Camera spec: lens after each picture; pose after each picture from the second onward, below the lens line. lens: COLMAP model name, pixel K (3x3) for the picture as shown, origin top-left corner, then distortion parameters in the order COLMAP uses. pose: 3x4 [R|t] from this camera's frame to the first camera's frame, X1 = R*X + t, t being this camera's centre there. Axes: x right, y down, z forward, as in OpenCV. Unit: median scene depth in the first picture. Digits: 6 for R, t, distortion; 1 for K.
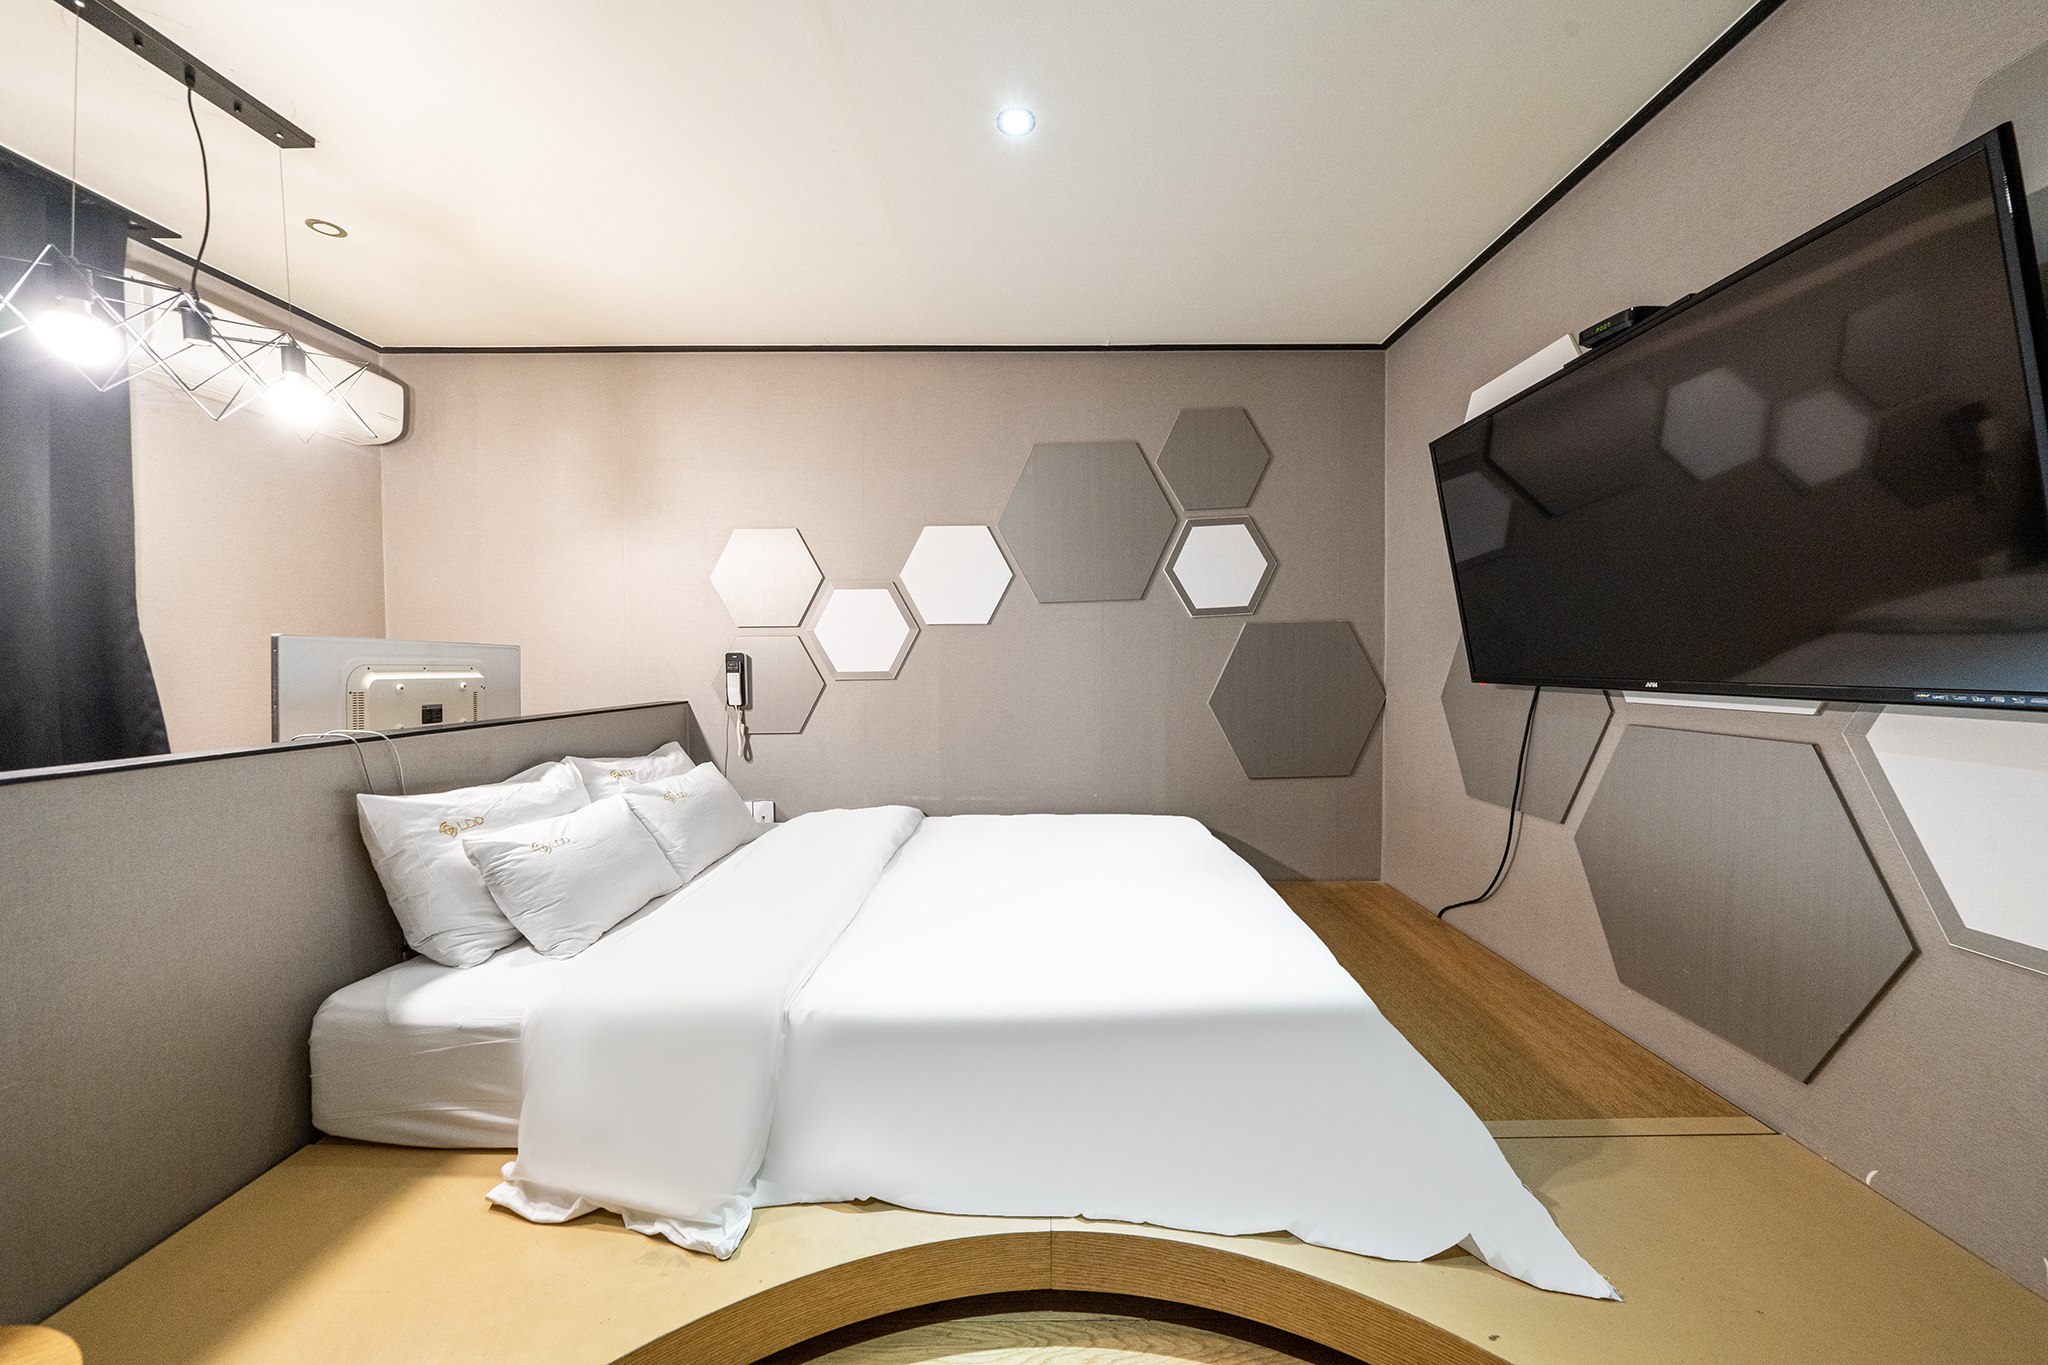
lens RADIAL K [[707.8, 0, 1030.6], [0, 707.8, 687.8], [0, 0, 1]] dist [-0.005998, -0.000822]
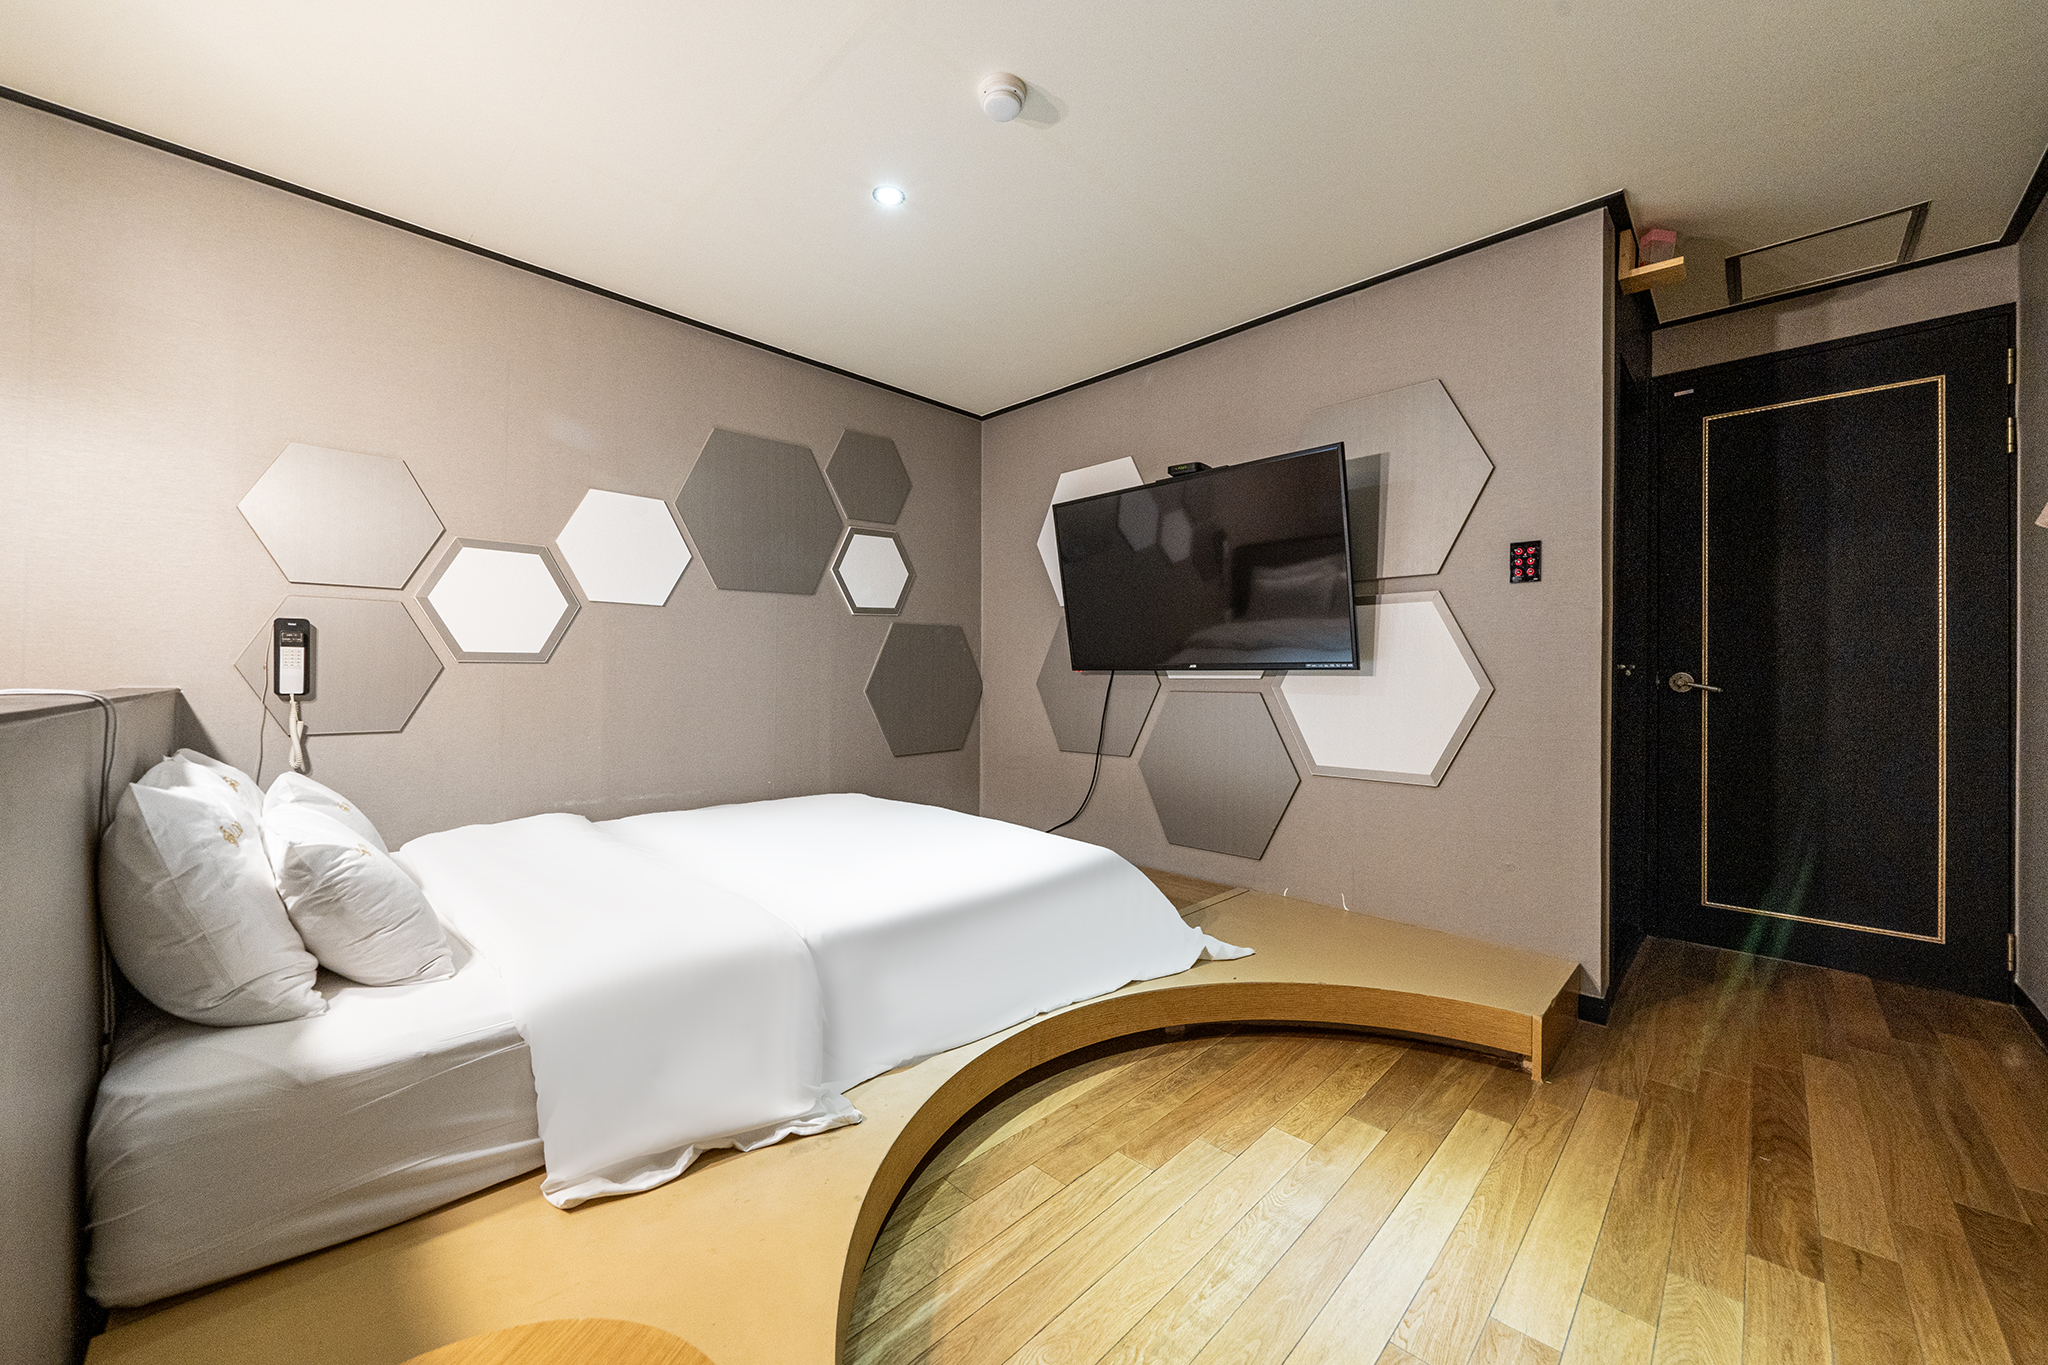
lens RADIAL K [[779.9, 0, 1025.9], [0, 779.9, 681.6], [0, 0, 1]] dist [-0.007109, -0.000244]
pose [[0.697387, 0.009835, 0.716627, -0.584467], [0.016976, 0.999399, -0.030236, 0.060821], [-0.716493, 0.033251, 0.696801, -0.062814]]
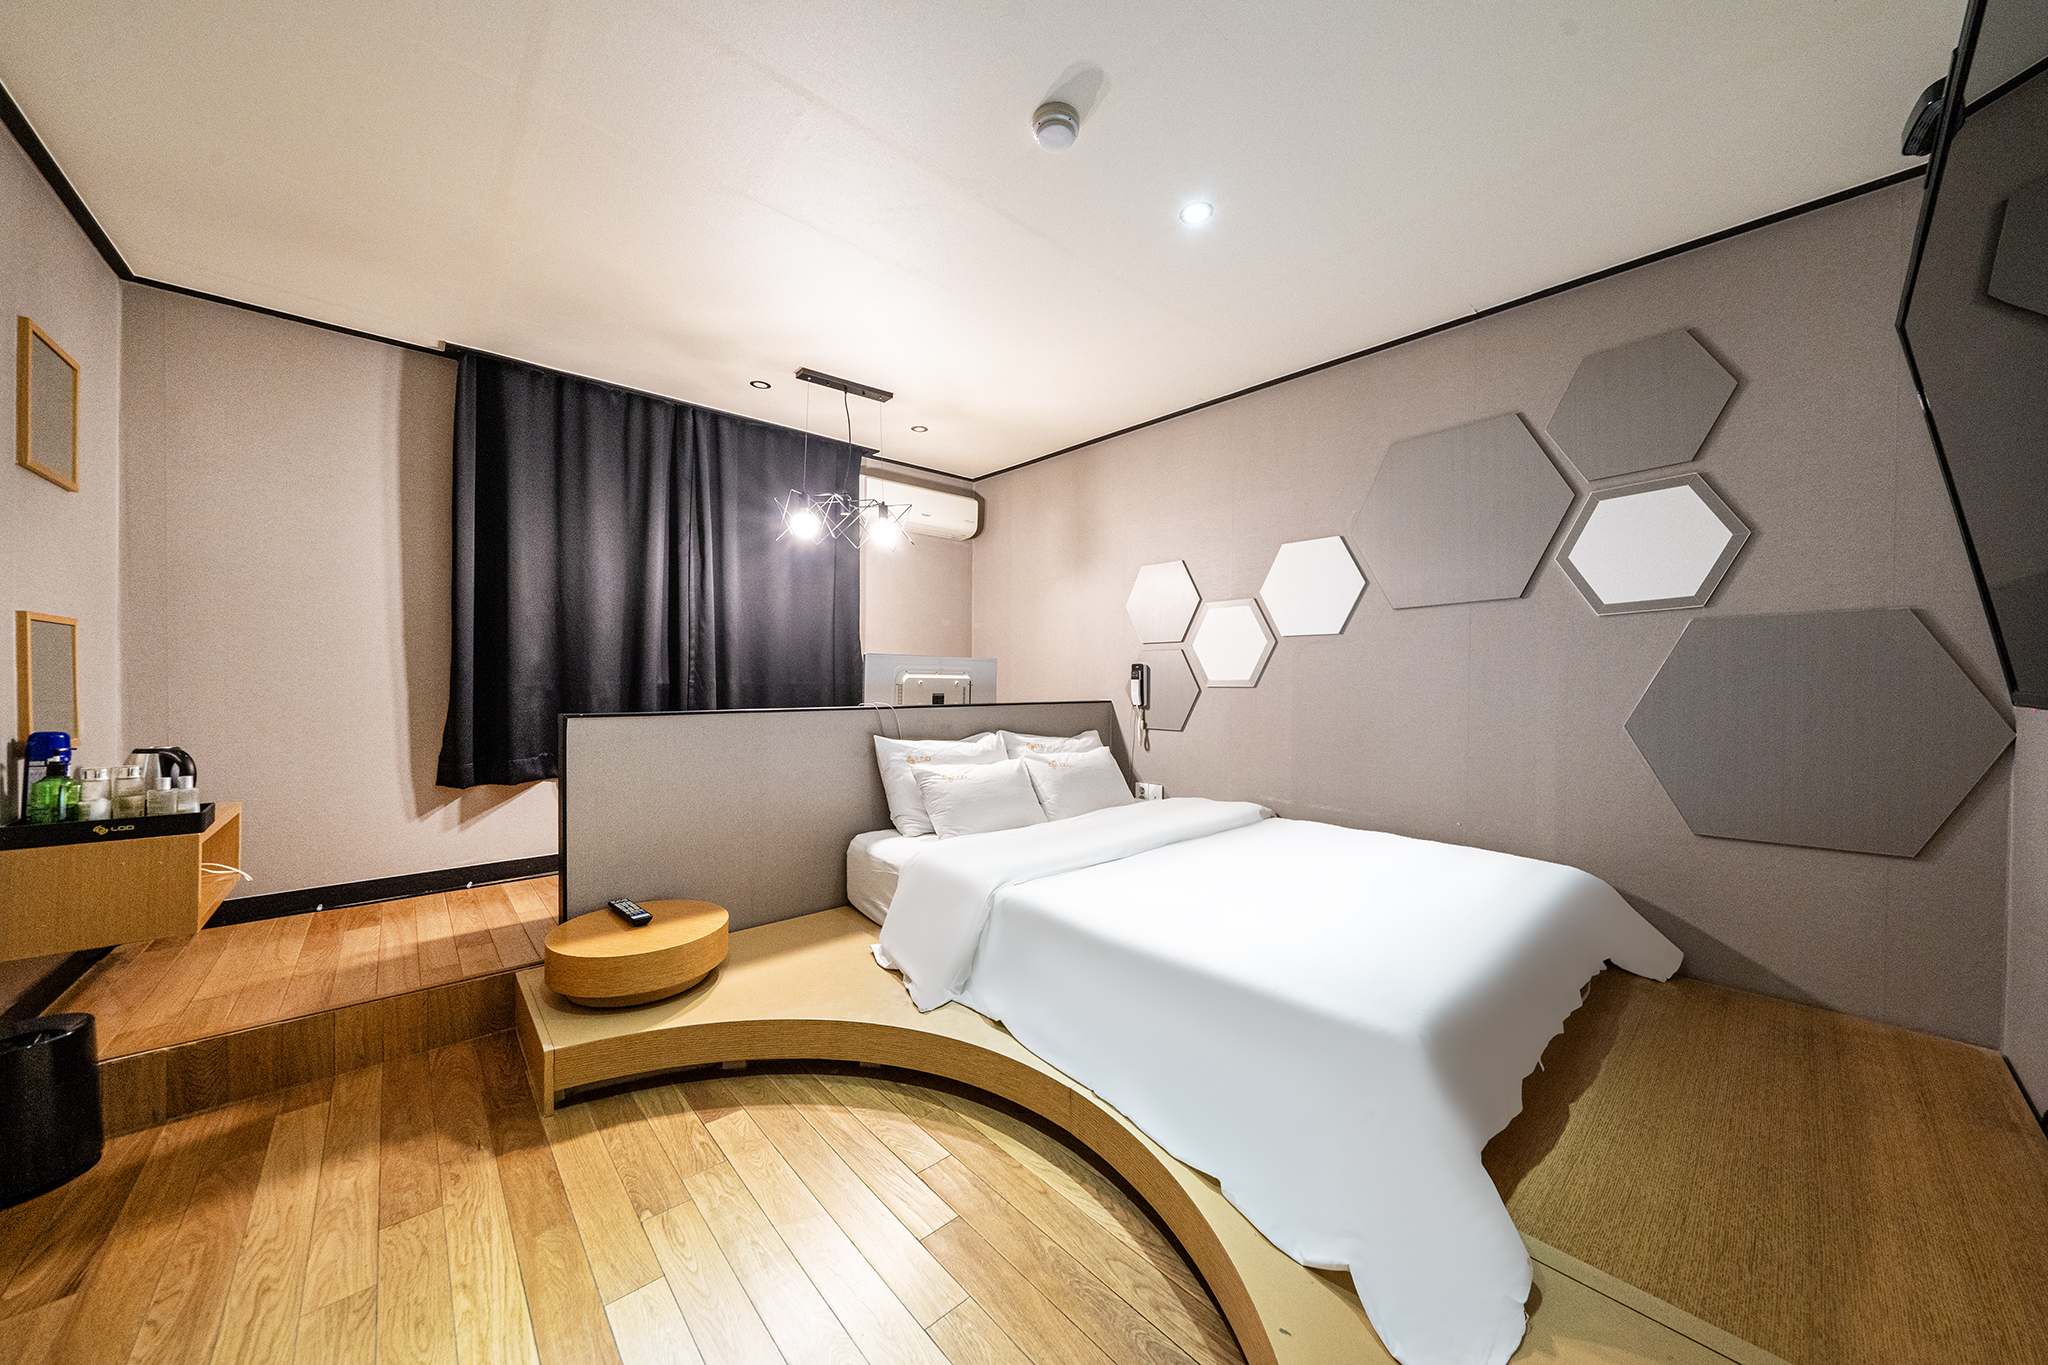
lens RADIAL K [[707.8, 0, 1016.7], [0, 707.8, 686.8], [0, 0, 1]] dist [-0.005998, -0.000822]
pose [[0.658432, 0.019798, -0.752380, 0.496420], [-0.037854, 0.999260, -0.006833, 0.011223], [0.751688, 0.032980, 0.658694, 0.007502]]
